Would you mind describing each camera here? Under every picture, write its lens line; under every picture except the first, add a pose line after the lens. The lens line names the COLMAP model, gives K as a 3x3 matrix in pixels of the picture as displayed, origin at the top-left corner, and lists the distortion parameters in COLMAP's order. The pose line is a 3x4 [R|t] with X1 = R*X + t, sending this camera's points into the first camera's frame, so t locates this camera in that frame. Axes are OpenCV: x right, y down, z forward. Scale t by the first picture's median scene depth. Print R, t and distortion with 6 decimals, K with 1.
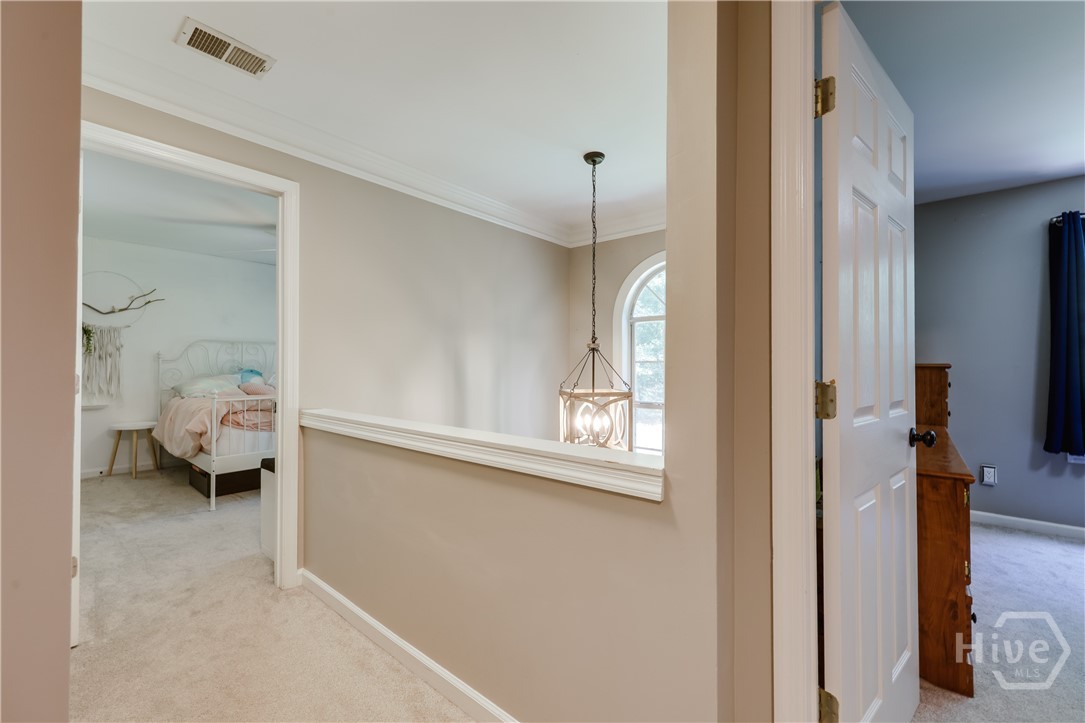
lens RADIAL K [[444.9, 0, 542.5], [0, 444.9, 361.5], [0, 0, 1]] dist [-0.002484, -0.000155]
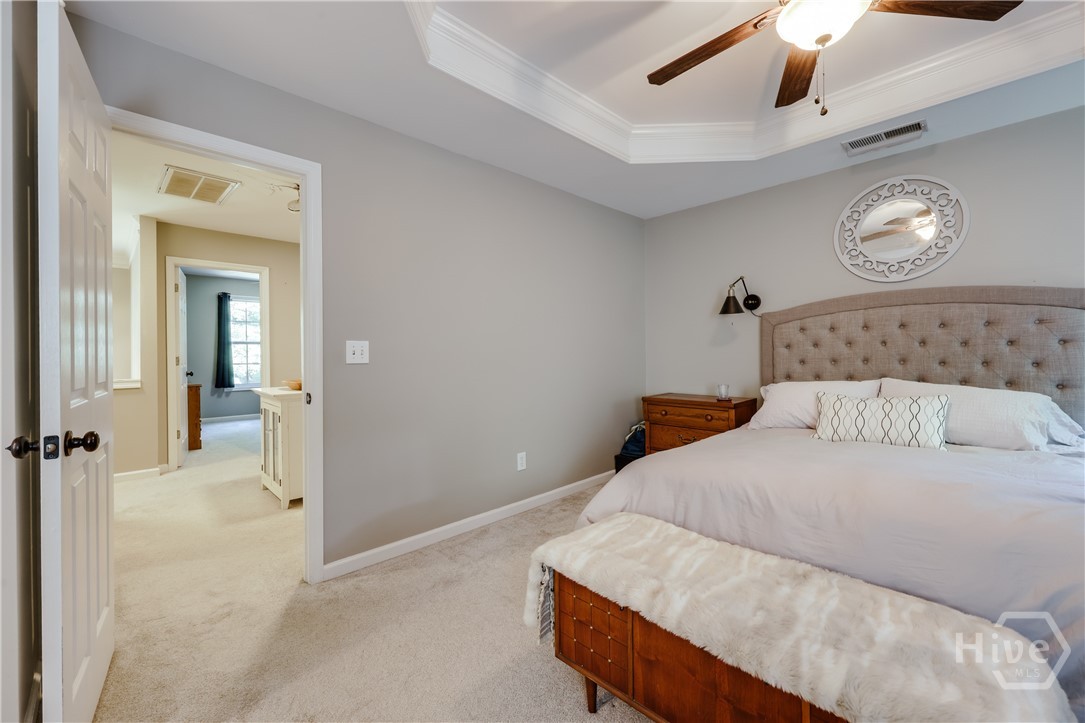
lens RADIAL K [[444.9, 0, 542.5], [0, 444.9, 361.5], [0, 0, 1]] dist [-0.002484, -0.000155]
pose [[0.080575, -0.020996, 0.996527, -2.242266], [-0.017587, 0.999593, 0.022482, -0.046883], [-0.996593, -0.019338, 0.080173, -1.908268]]
